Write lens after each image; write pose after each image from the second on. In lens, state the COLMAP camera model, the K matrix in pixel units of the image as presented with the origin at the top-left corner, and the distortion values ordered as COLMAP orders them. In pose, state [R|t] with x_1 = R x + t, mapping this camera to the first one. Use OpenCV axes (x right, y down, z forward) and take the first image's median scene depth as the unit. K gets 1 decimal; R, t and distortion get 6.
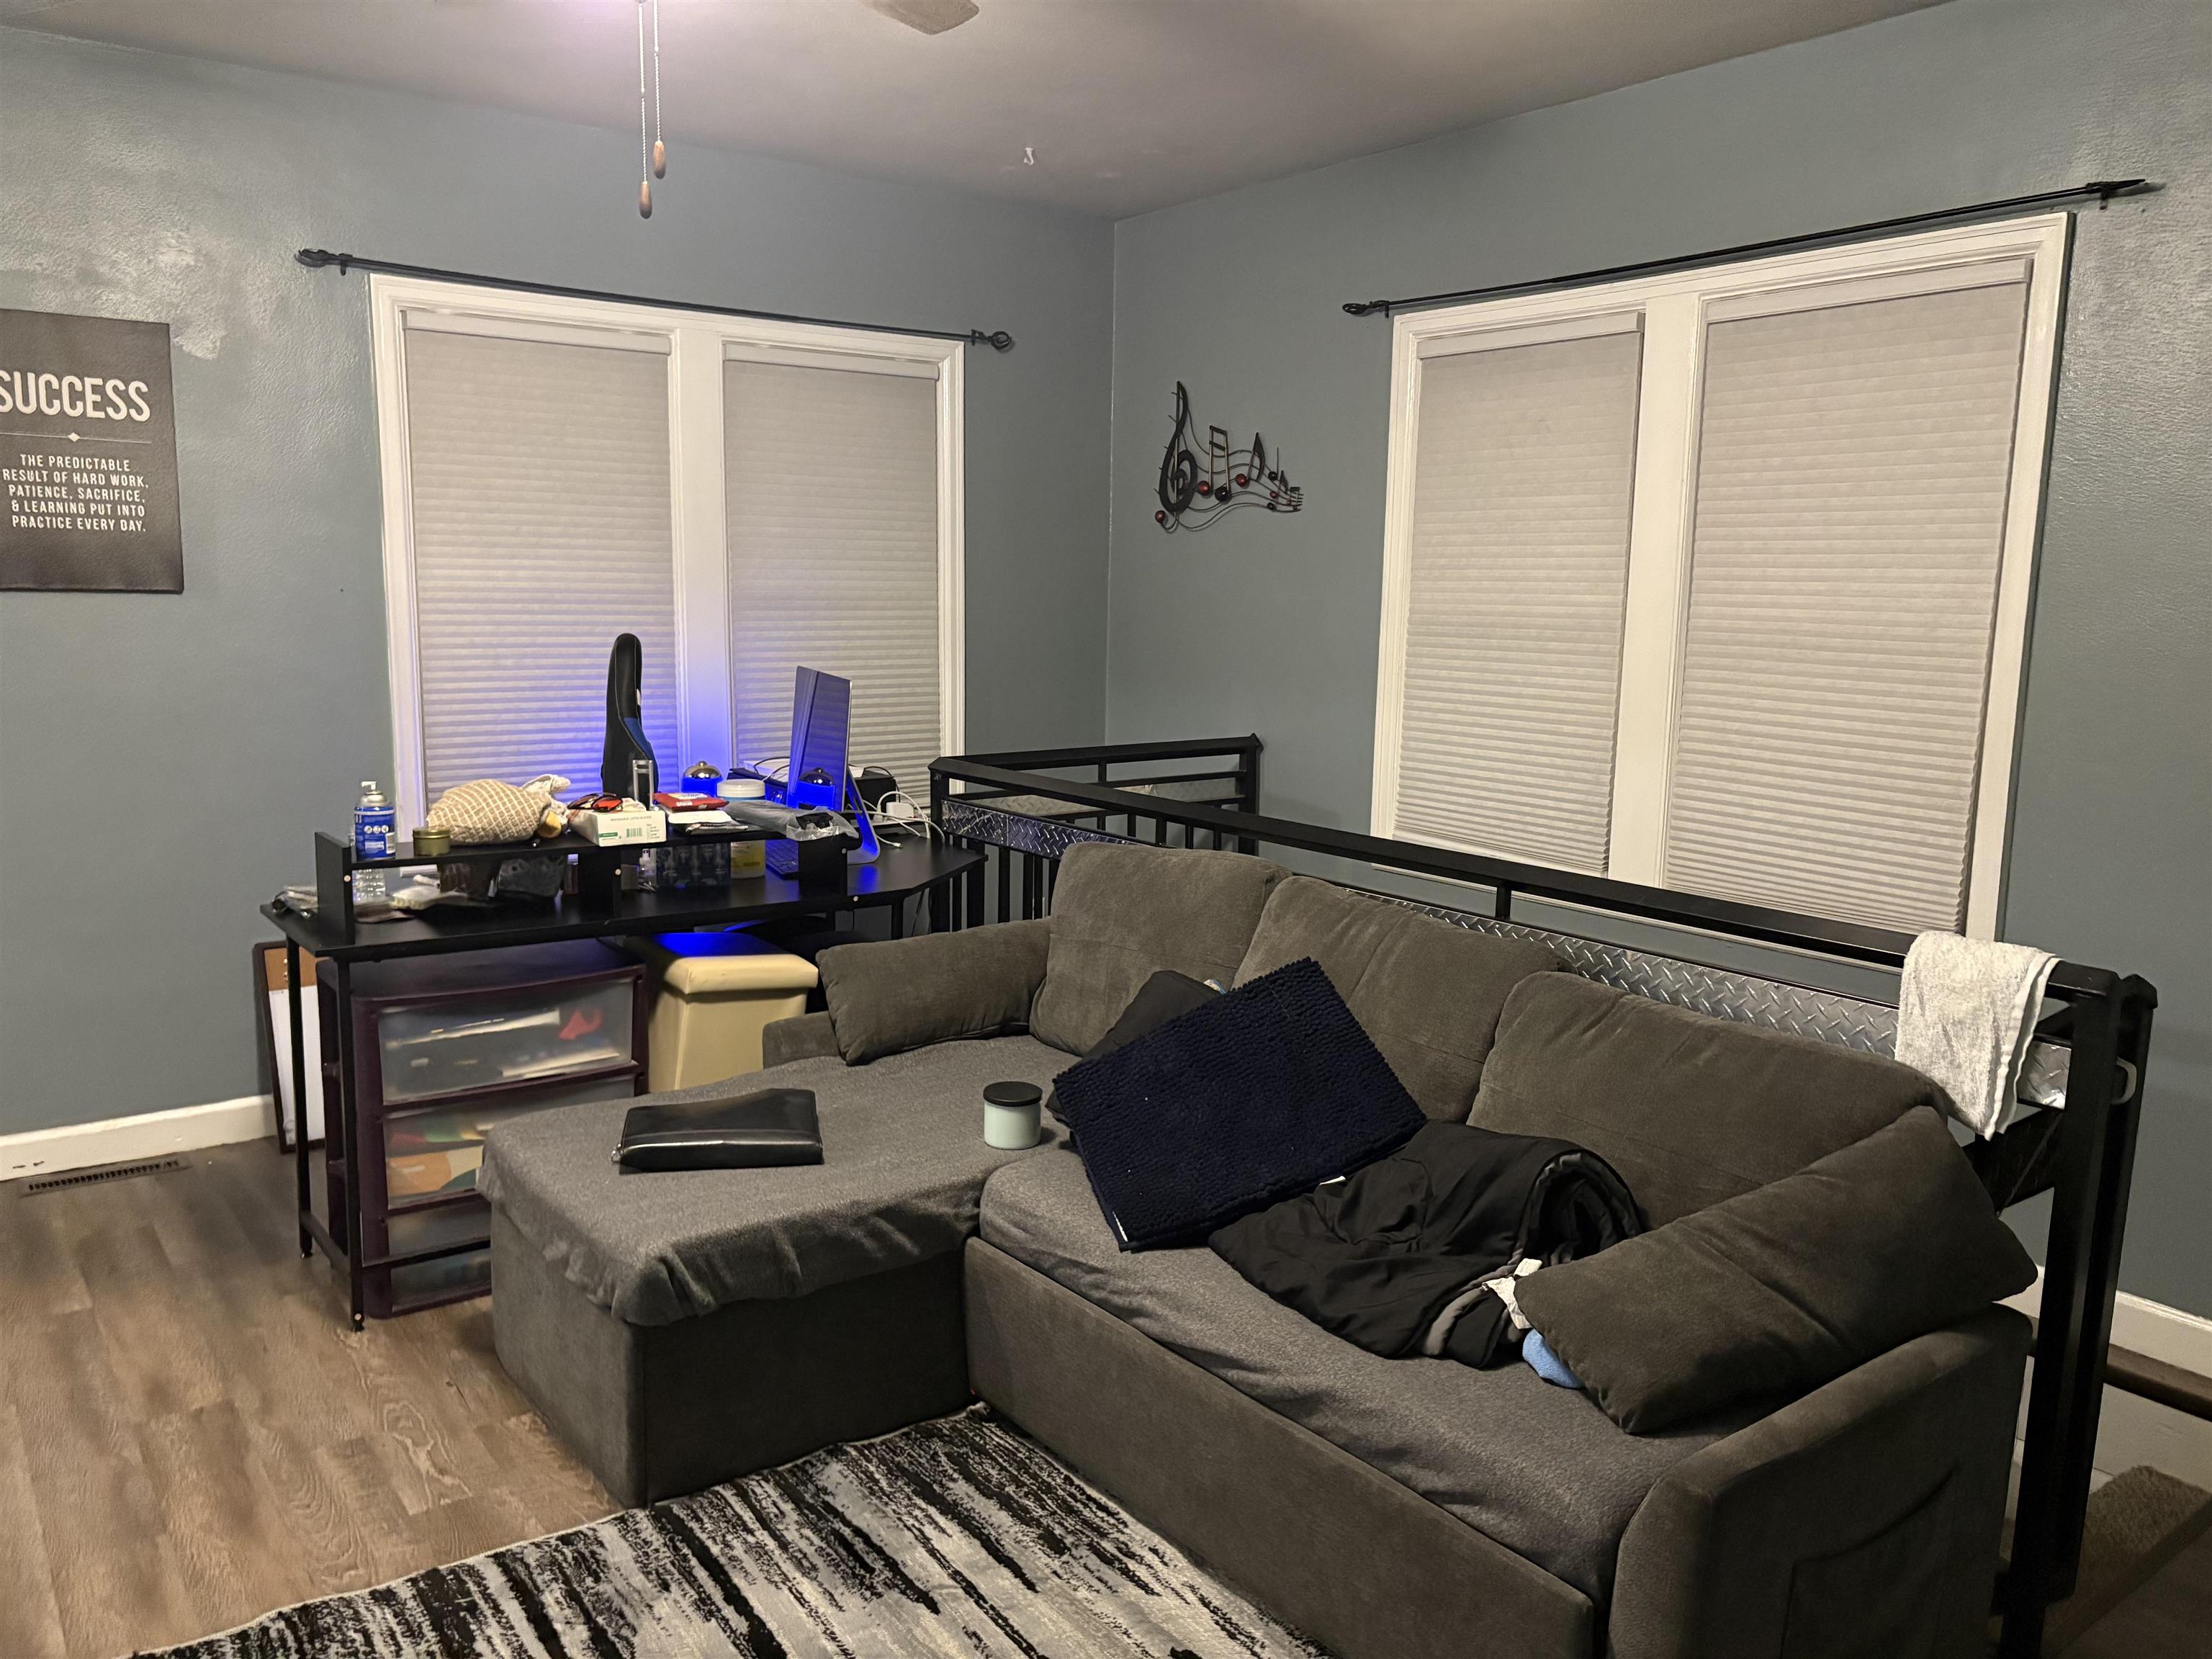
lens RADIAL K [[1693.5, 0, 1092.9], [0, 1693.5, 844.7], [0, 0, 1]] dist [0.055961, -0.068229]
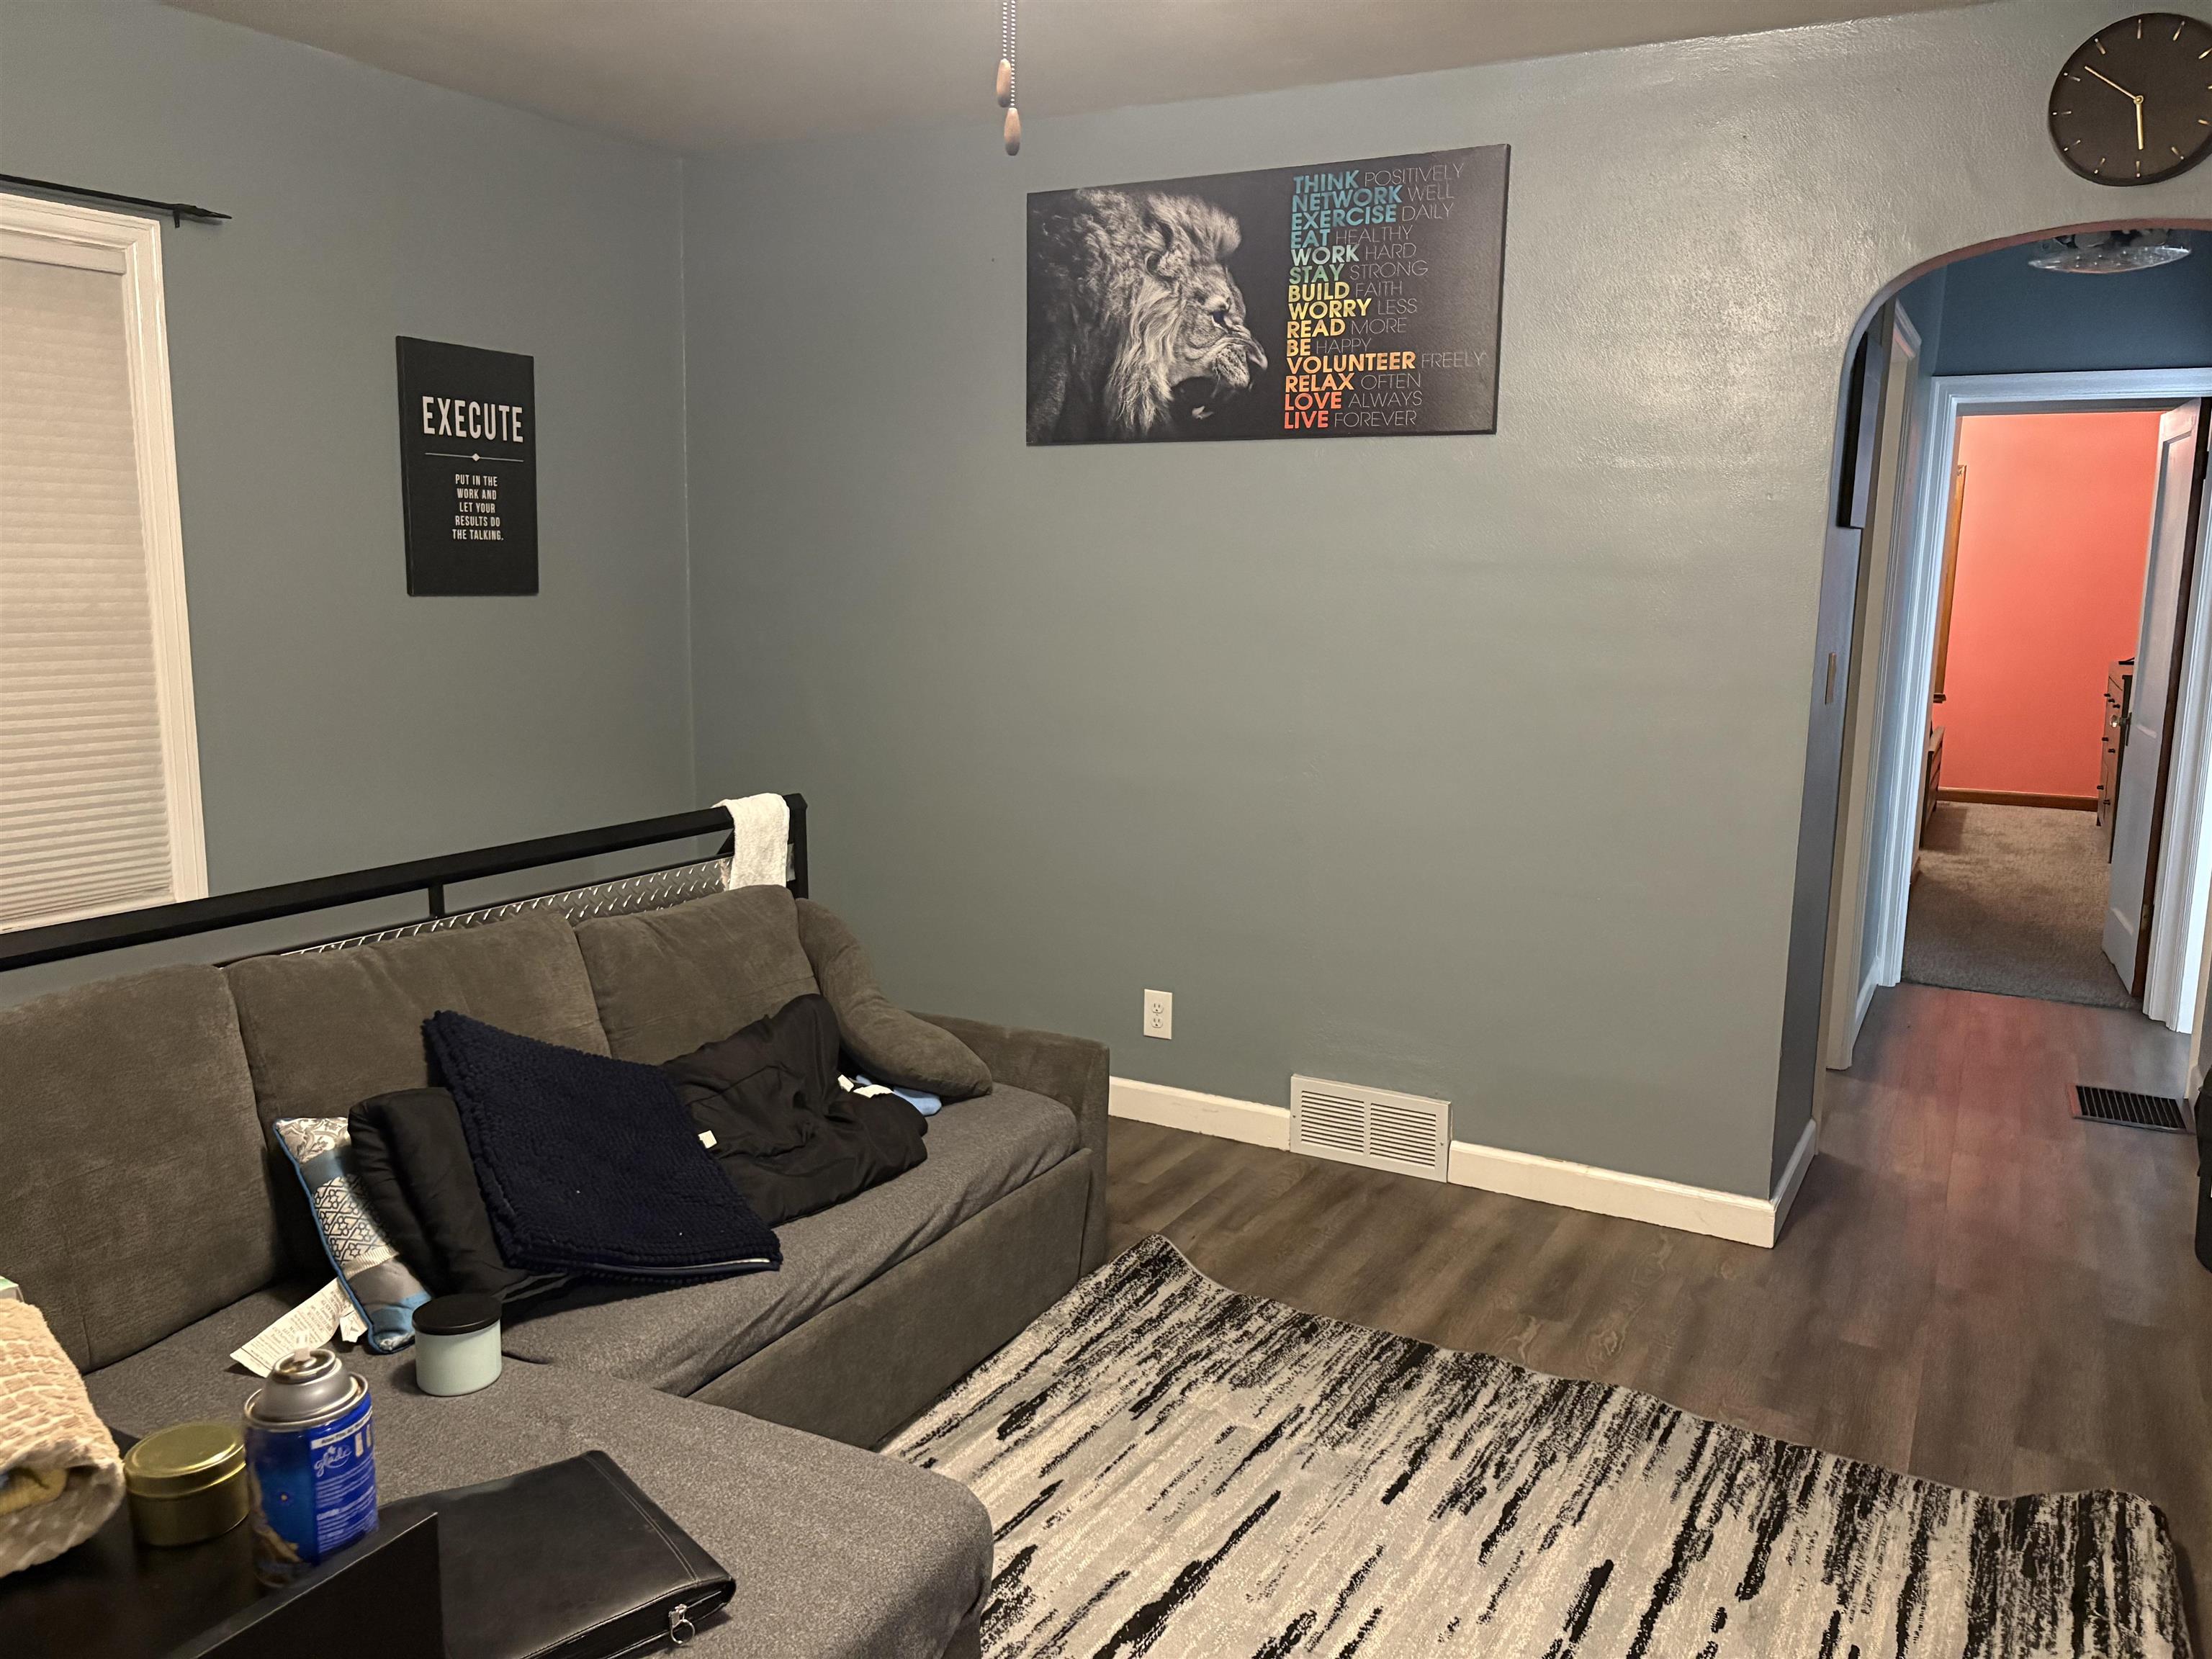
lens RADIAL K [[1710.2, 0, 1090.4], [0, 1710.2, 830.6], [0, 0, 1]] dist [0.019866, -0.002533]
pose [[-0.390266, -0.188781, 0.901141, -0.900963], [0.135015, 0.956438, 0.258837, -0.238437], [-0.910749, 0.222683, -0.347777, 1.118001]]
